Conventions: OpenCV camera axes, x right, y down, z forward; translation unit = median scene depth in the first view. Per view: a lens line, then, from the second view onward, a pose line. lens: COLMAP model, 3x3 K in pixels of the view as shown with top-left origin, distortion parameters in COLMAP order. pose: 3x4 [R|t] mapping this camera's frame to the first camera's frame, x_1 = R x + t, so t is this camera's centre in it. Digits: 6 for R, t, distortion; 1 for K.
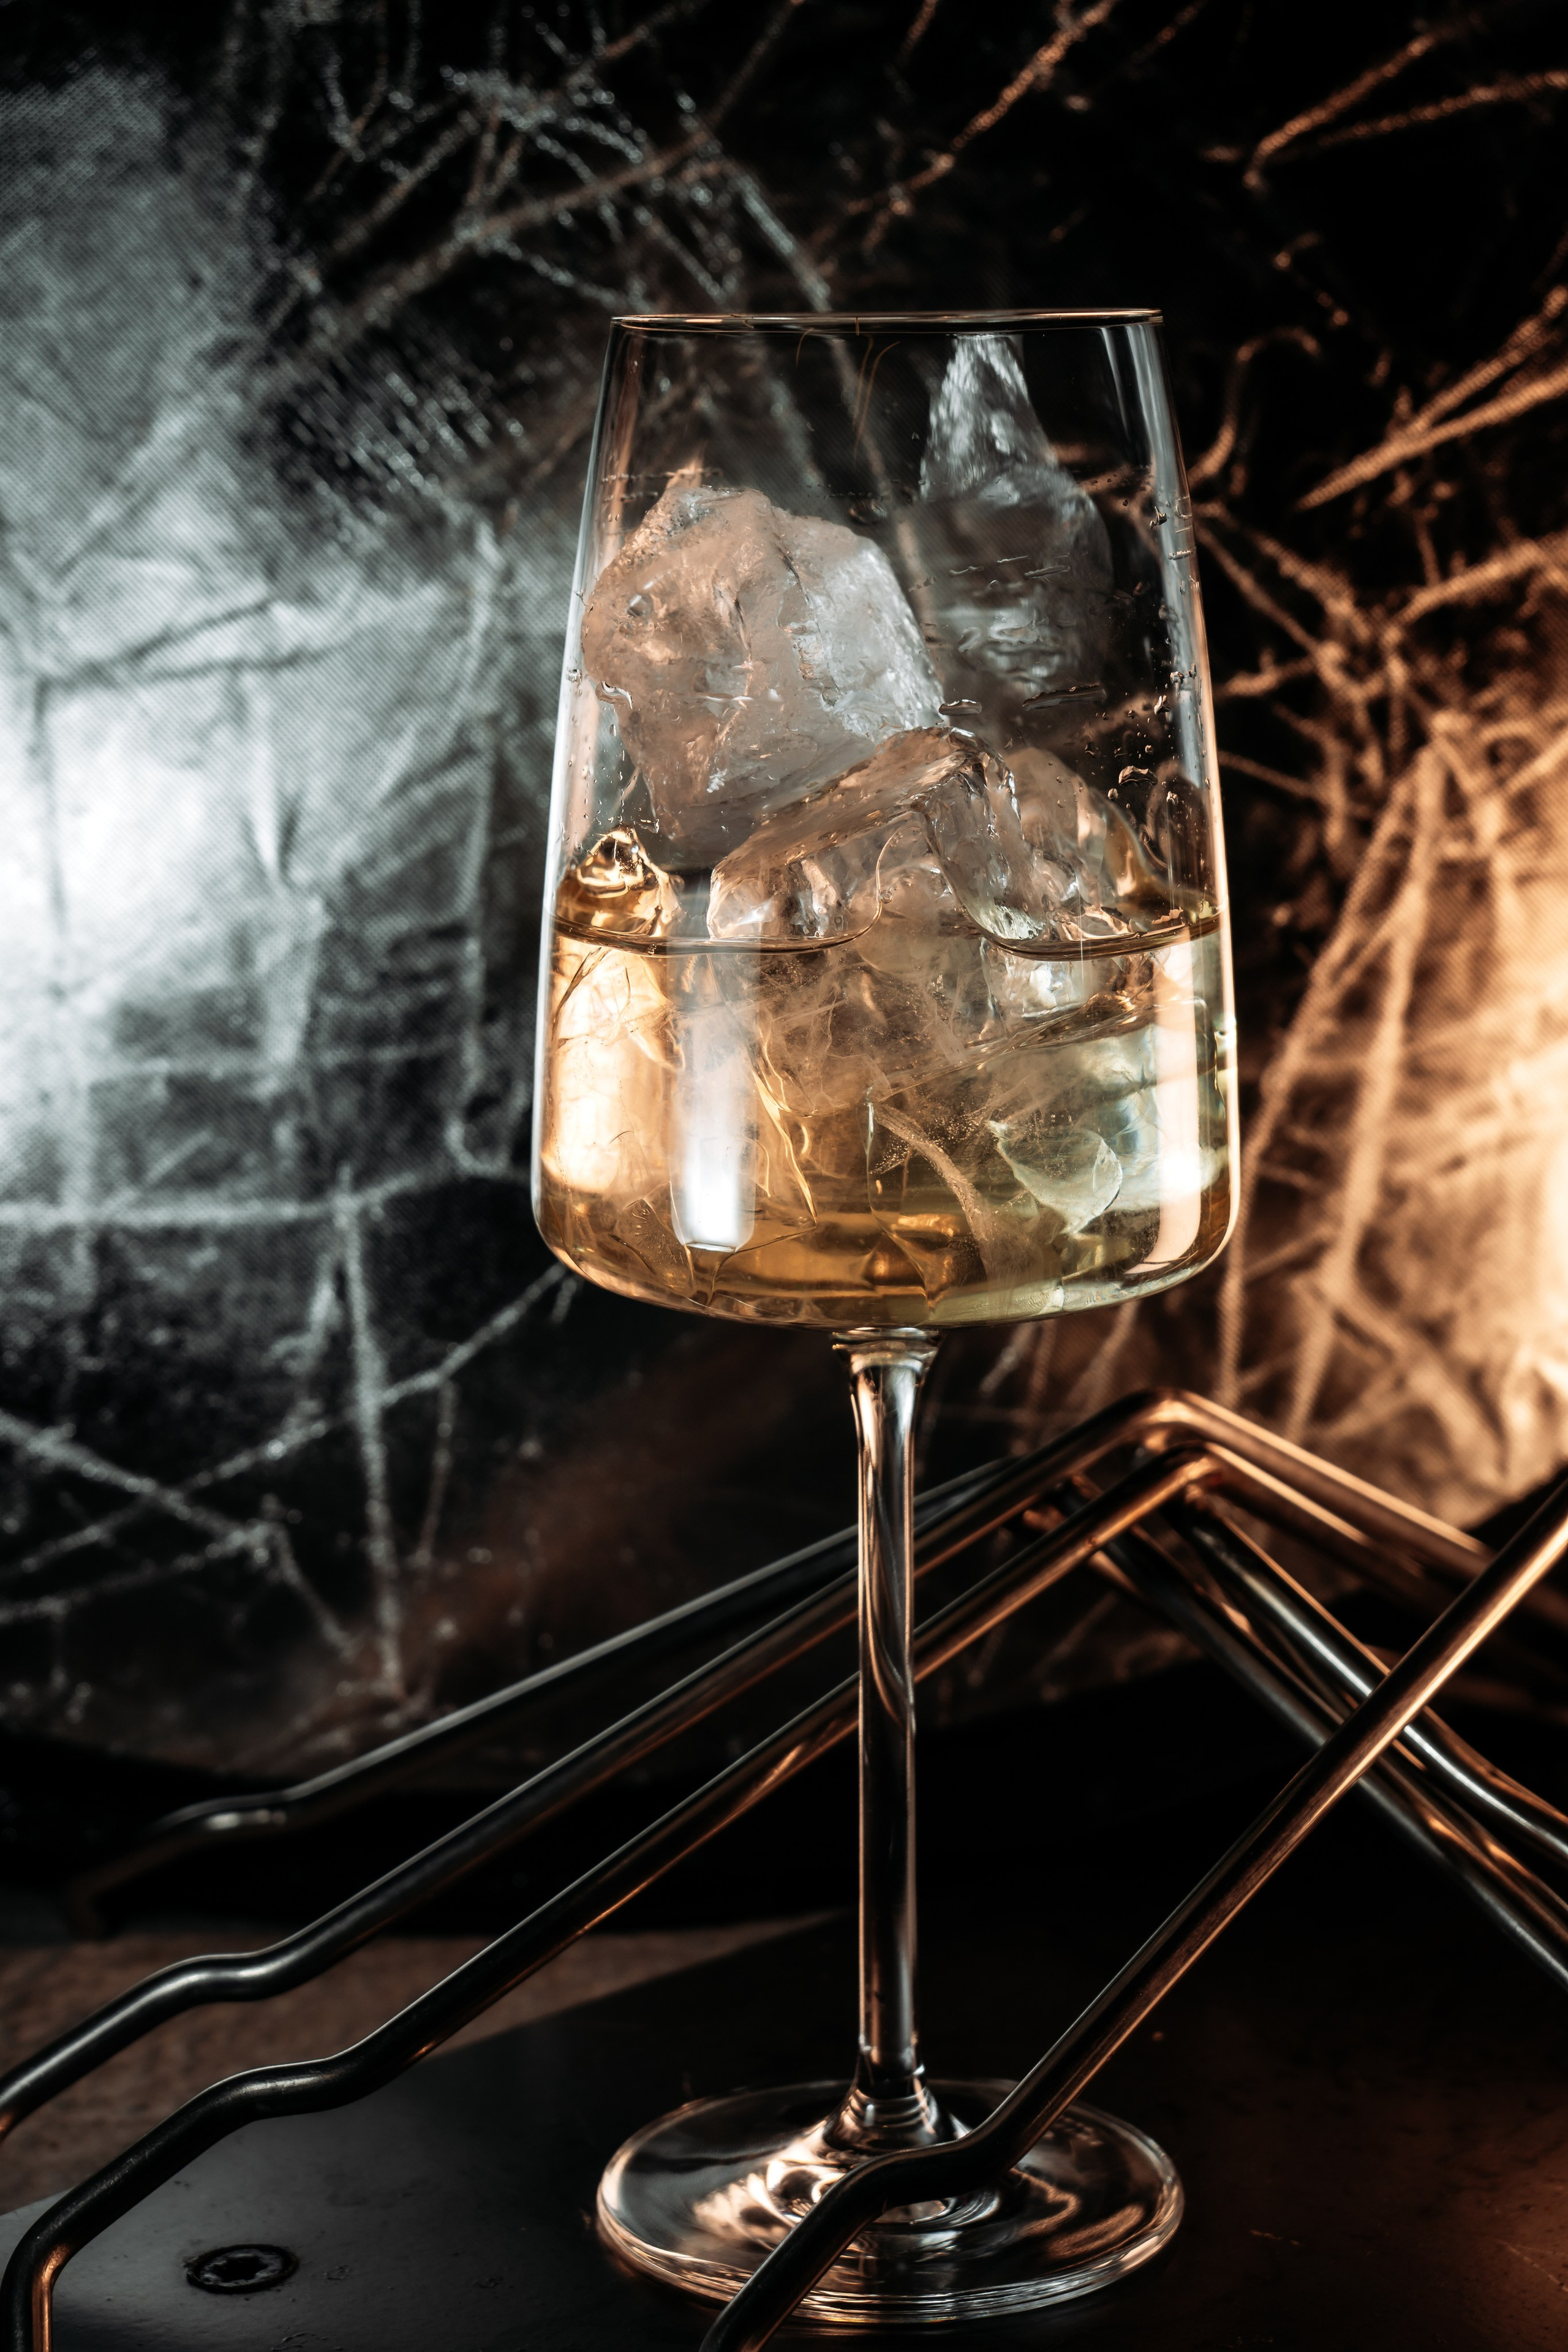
lens RADIAL K [[5177.5, 0, 784.0], [0, 5177.5, 1176.0], [0, 0, 1]] dist [0.634675, -0.349194]
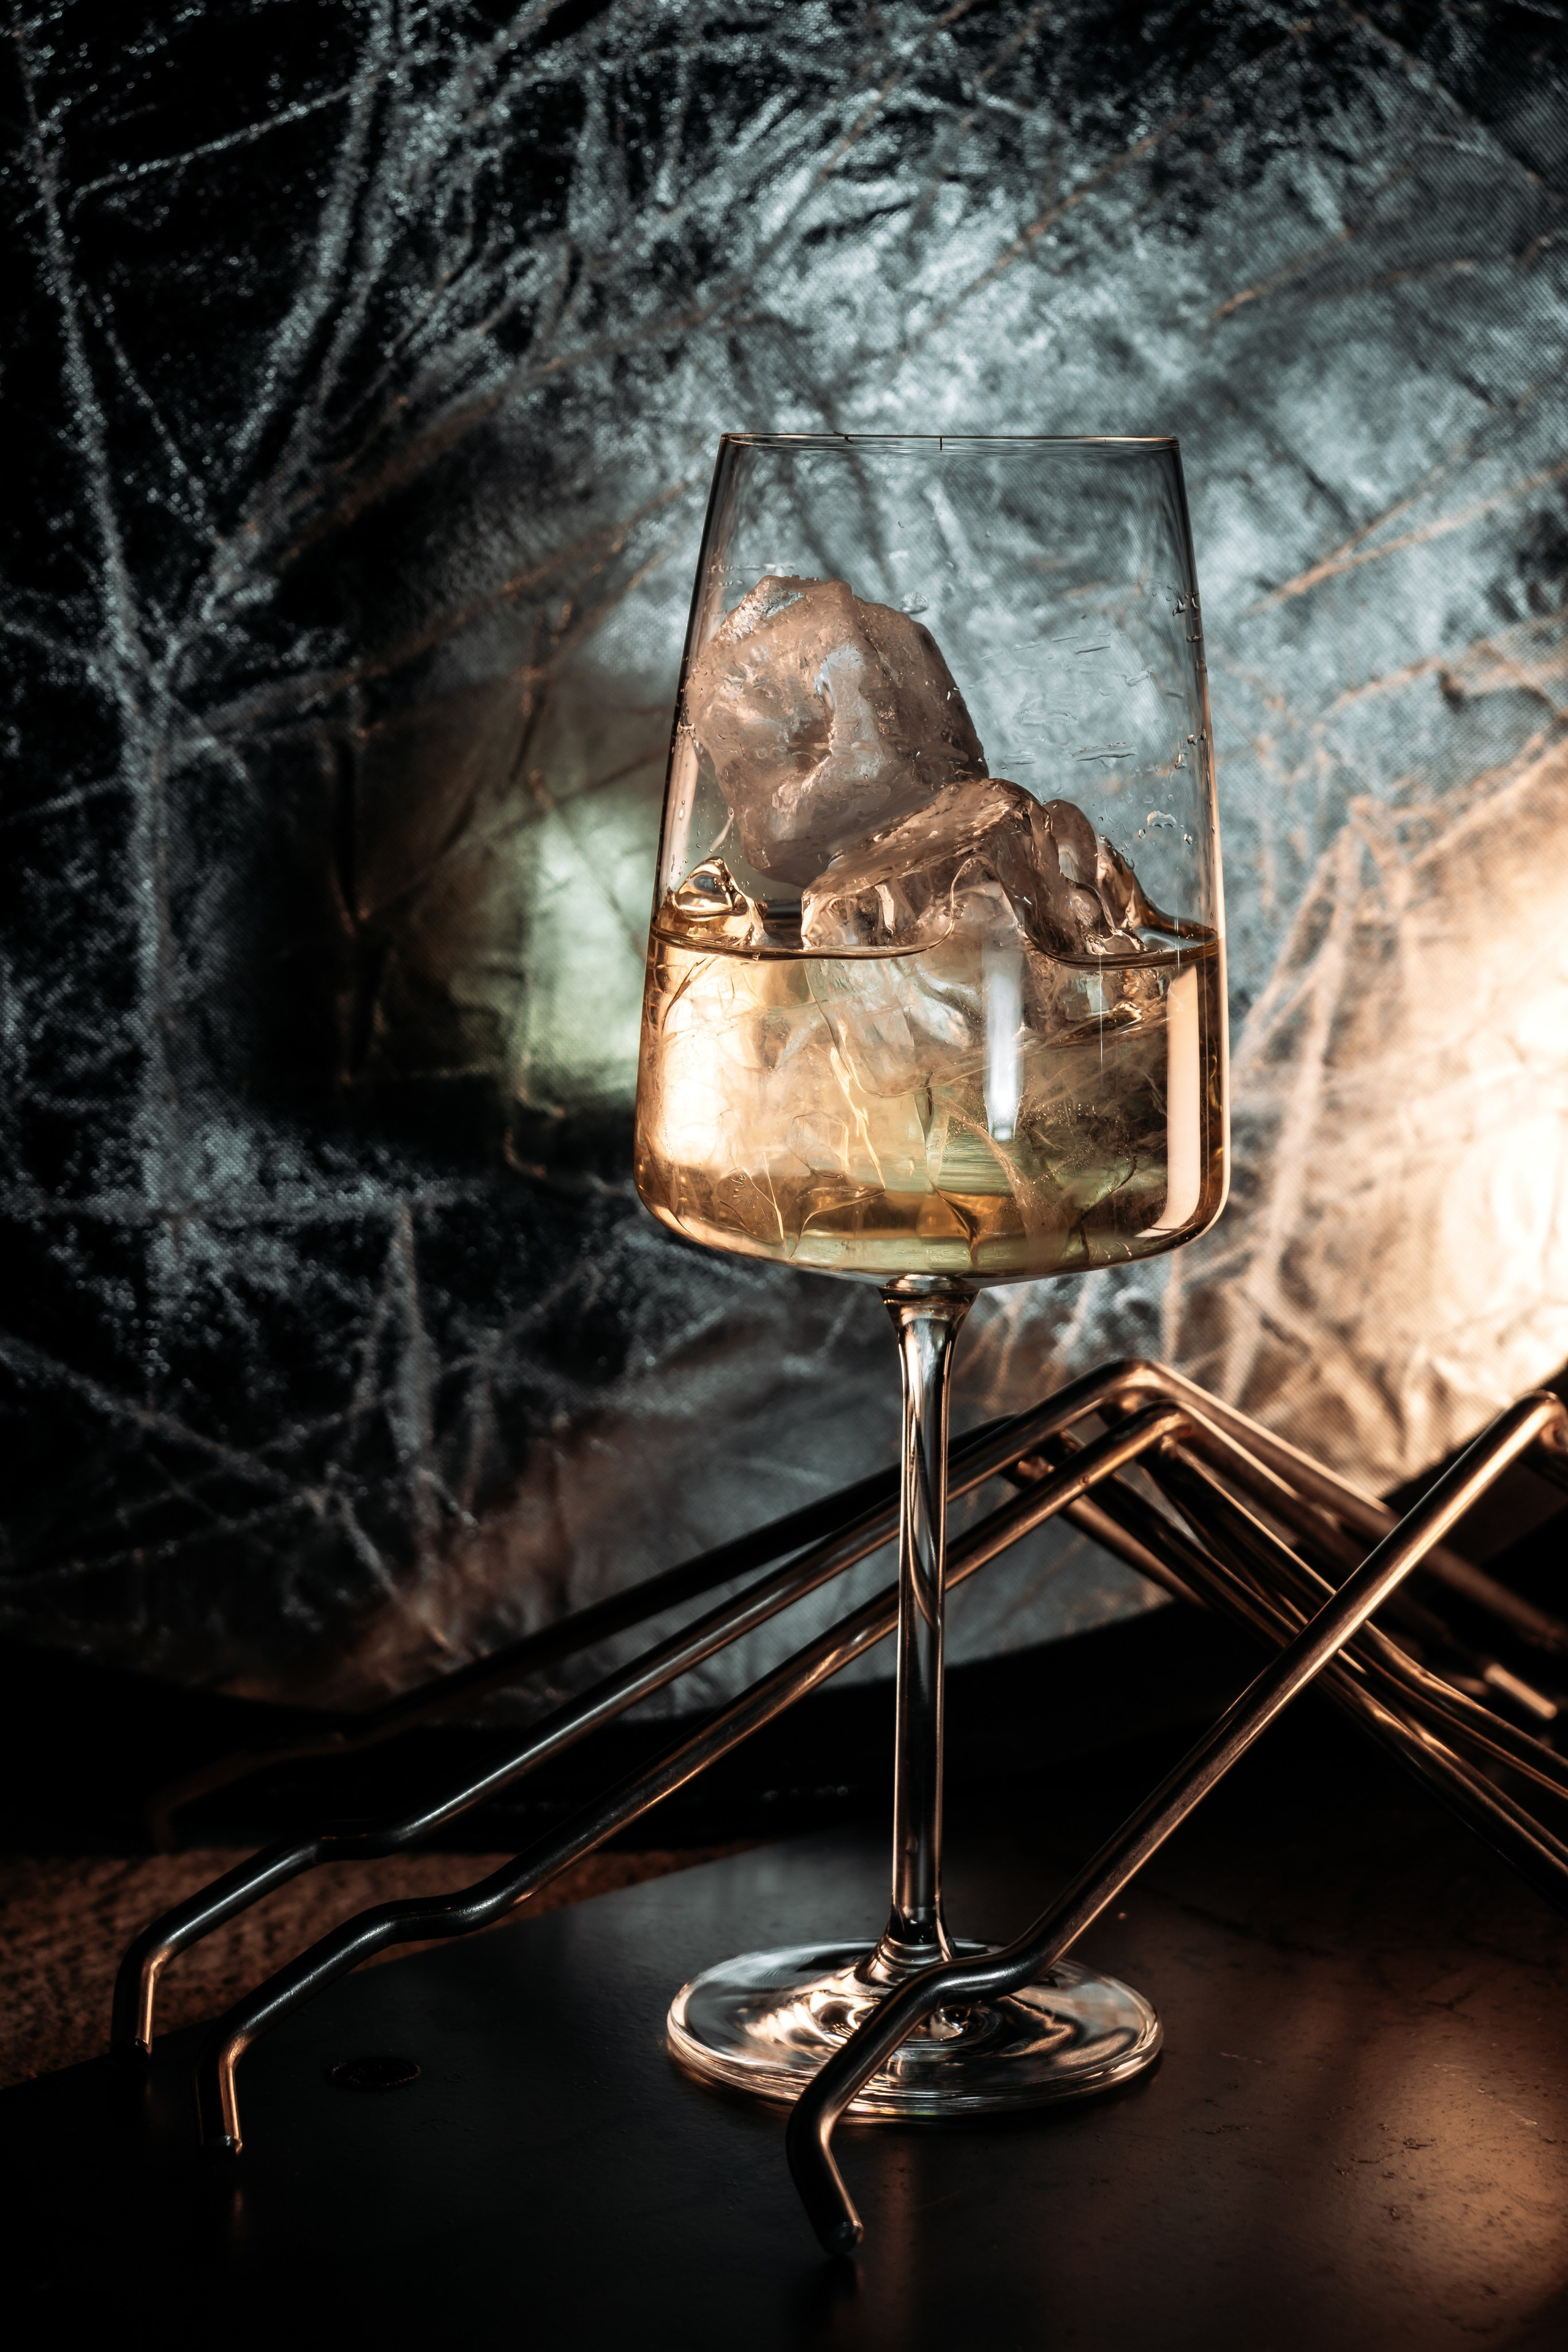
lens RADIAL K [[5177.5, 0, 784.0], [0, 5177.5, 1176.0], [0, 0, 1]] dist [0.634675, -0.349194]
pose [[0.998658, 0.015491, 0.049418, -0.058705], [-0.014113, 0.999505, -0.028130, 0.030658], [-0.049829, 0.027395, 0.998382, -0.149354]]
